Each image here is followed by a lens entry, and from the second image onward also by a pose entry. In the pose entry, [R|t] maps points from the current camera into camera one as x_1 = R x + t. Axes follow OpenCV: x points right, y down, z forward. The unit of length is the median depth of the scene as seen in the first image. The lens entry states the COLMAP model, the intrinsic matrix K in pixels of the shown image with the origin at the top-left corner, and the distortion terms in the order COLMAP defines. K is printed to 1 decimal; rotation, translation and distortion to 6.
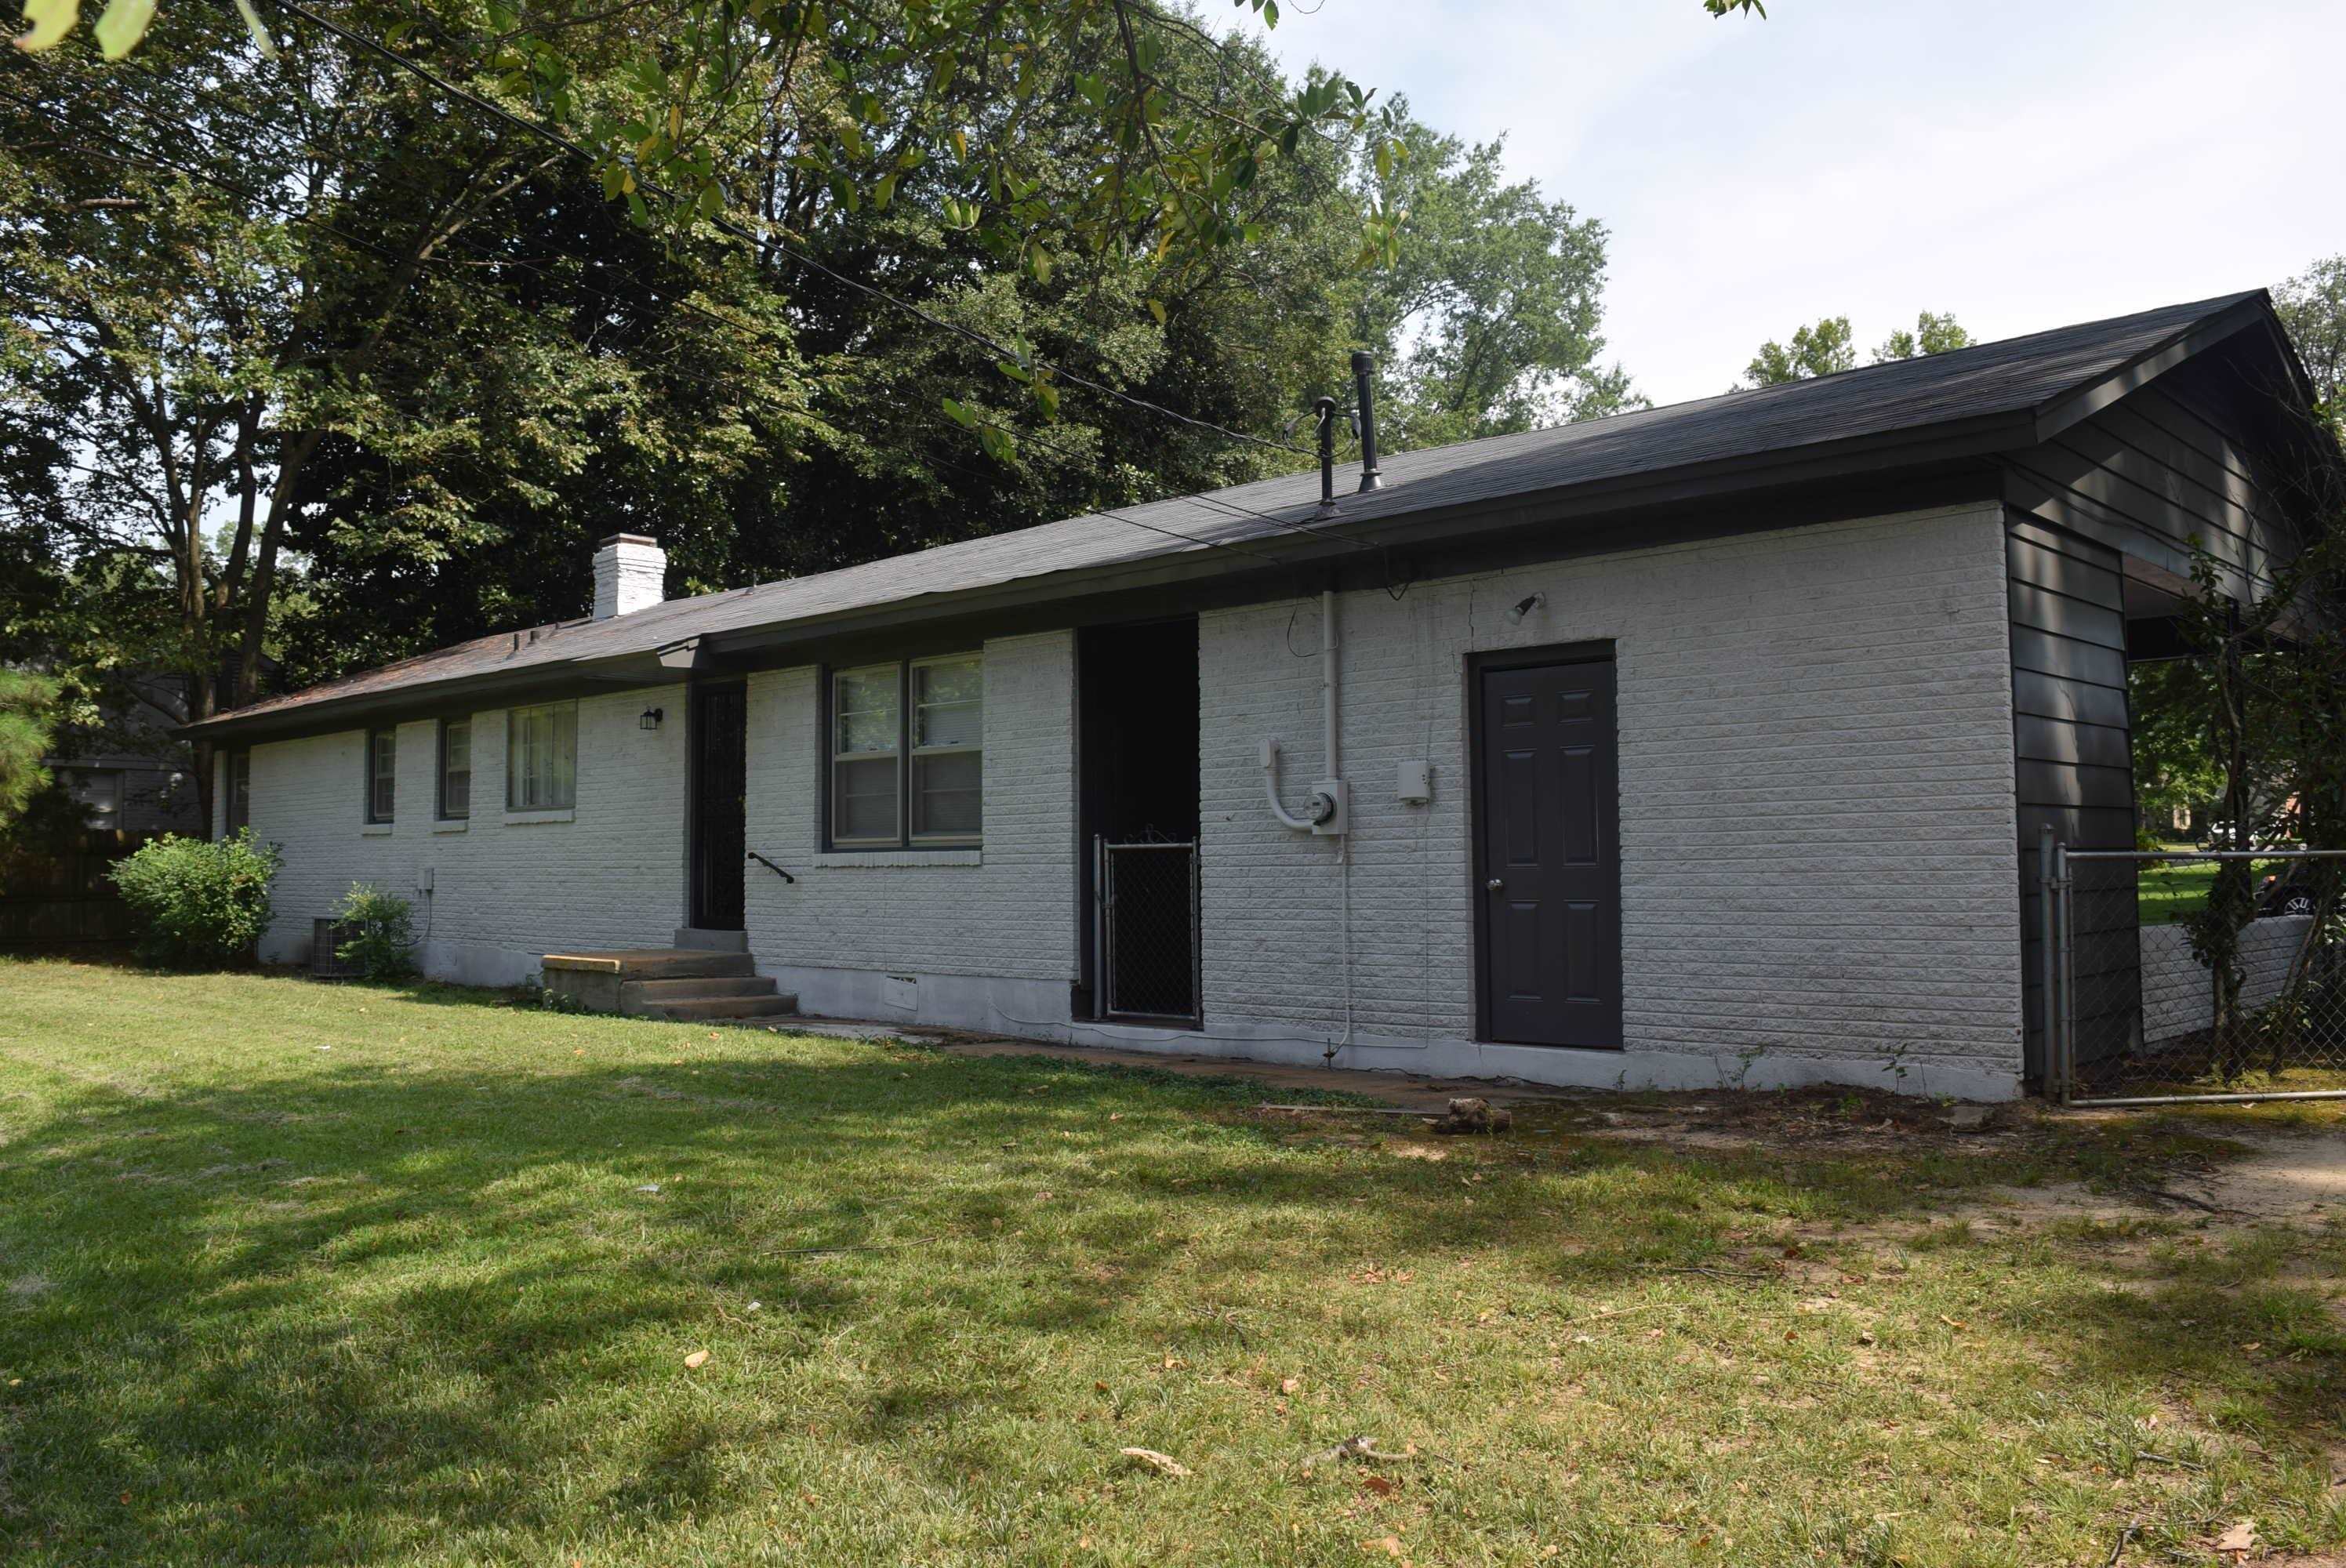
lens RADIAL K [[1842.7, 0, 1162.8], [0, 1842.7, 772.3], [0, 0, 1]] dist [-0.097081, 0.022523]
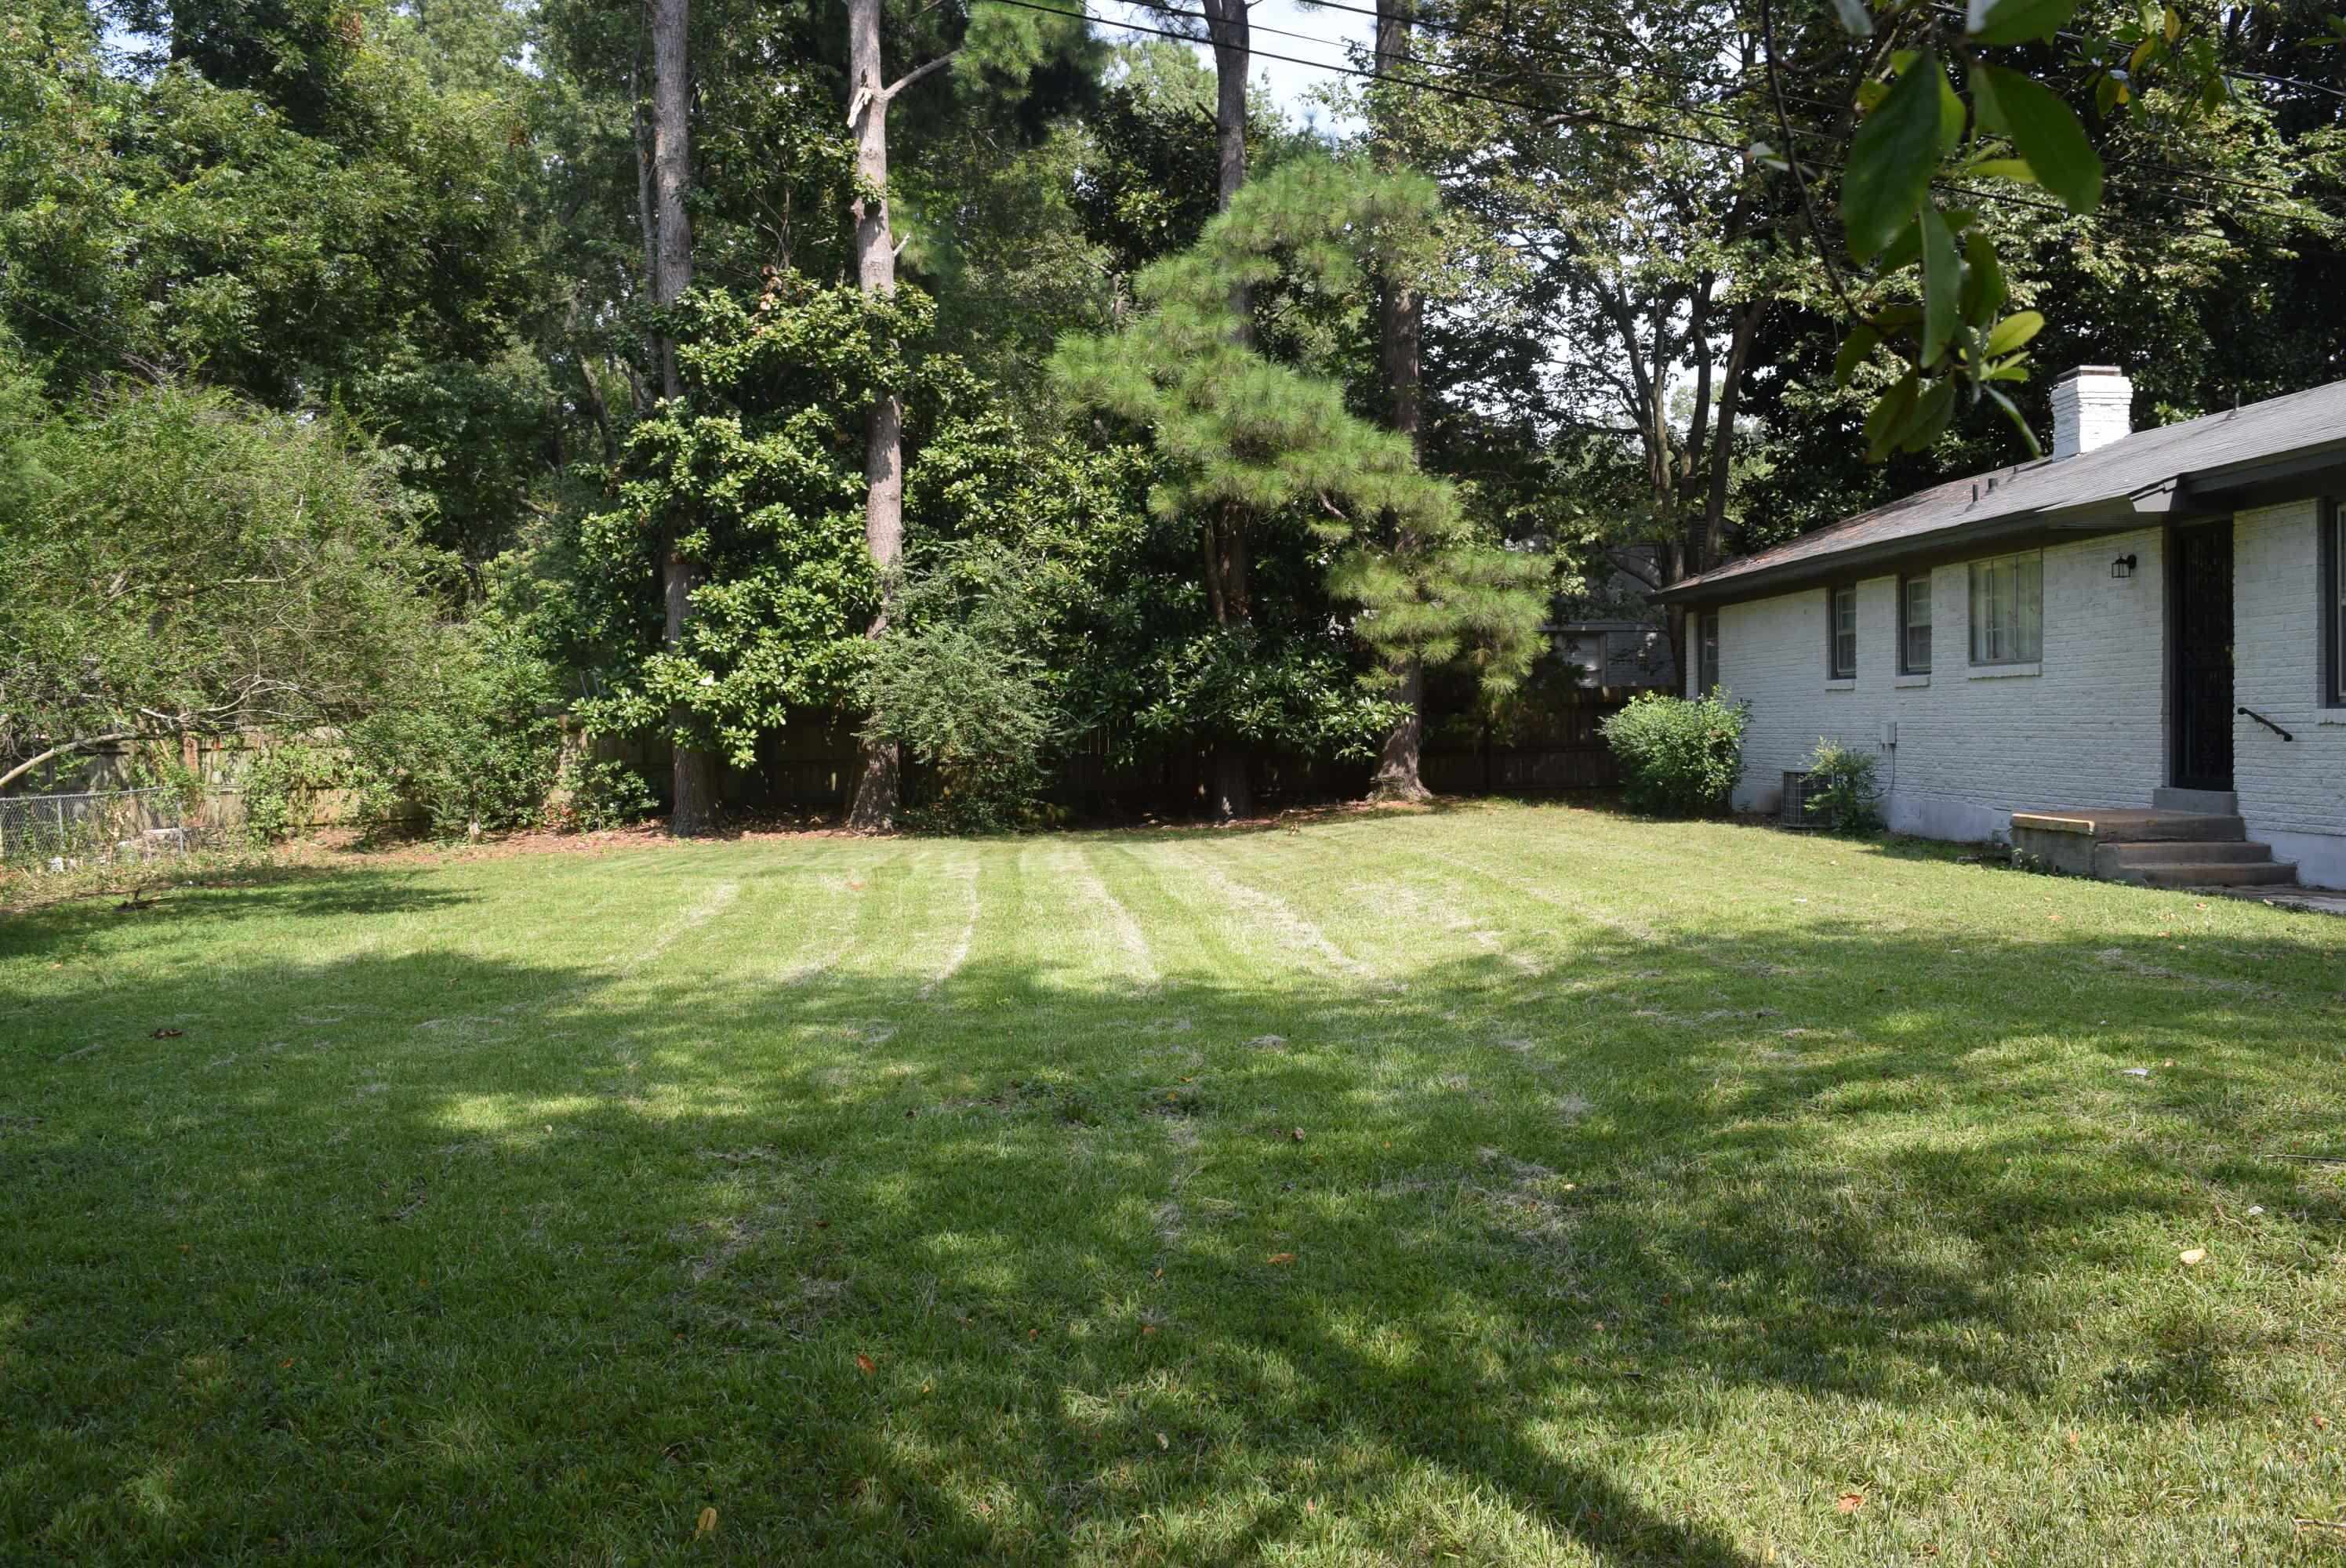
lens RADIAL K [[1842.7, 0, 1162.8], [0, 1842.7, 772.3], [0, 0, 1]] dist [-0.097081, 0.022523]
pose [[0.724895, 0.012786, -0.688741, 0.000230], [0.047681, 0.996498, 0.068684, -0.011121], [0.687207, -0.082628, 0.721747, -0.022005]]
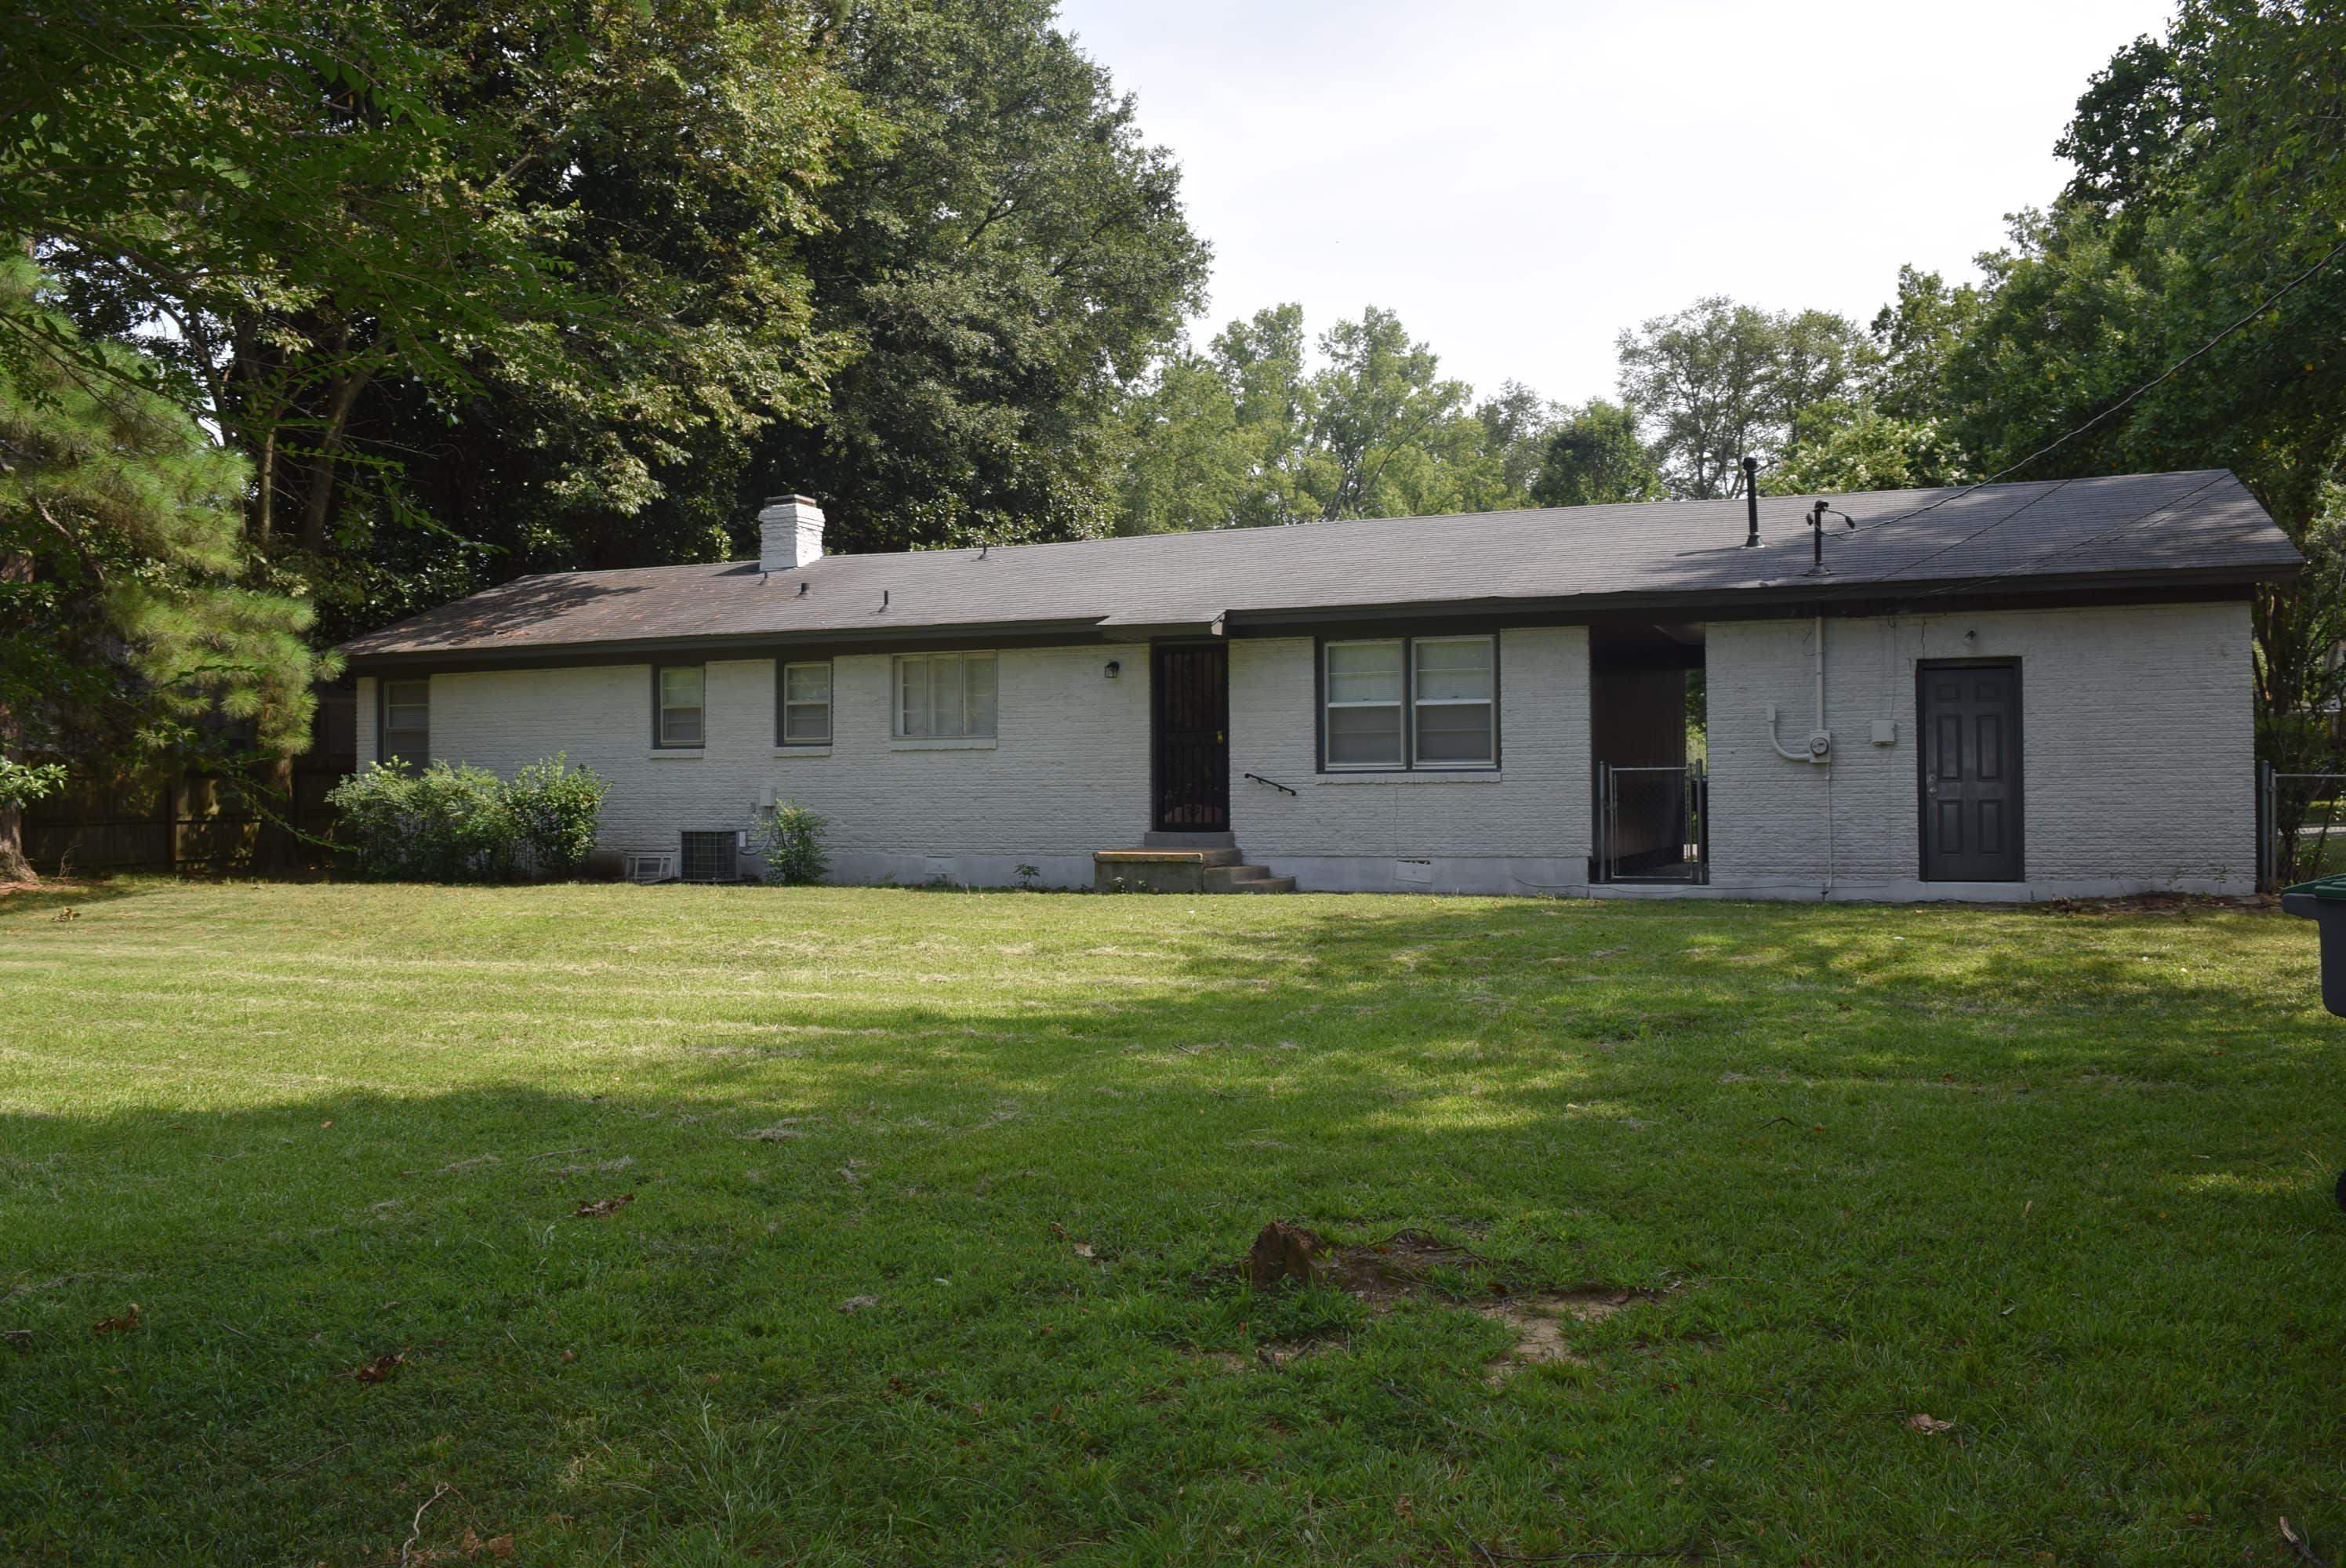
lens RADIAL K [[1842.7, 0, 1162.8], [0, 1842.7, 772.3], [0, 0, 1]] dist [-0.097081, 0.022523]
pose [[0.930773, 0.003305, 0.365584, -0.768297], [-0.017706, 0.999193, 0.036047, -0.004791], [-0.365170, -0.040025, 0.930080, -0.234284]]
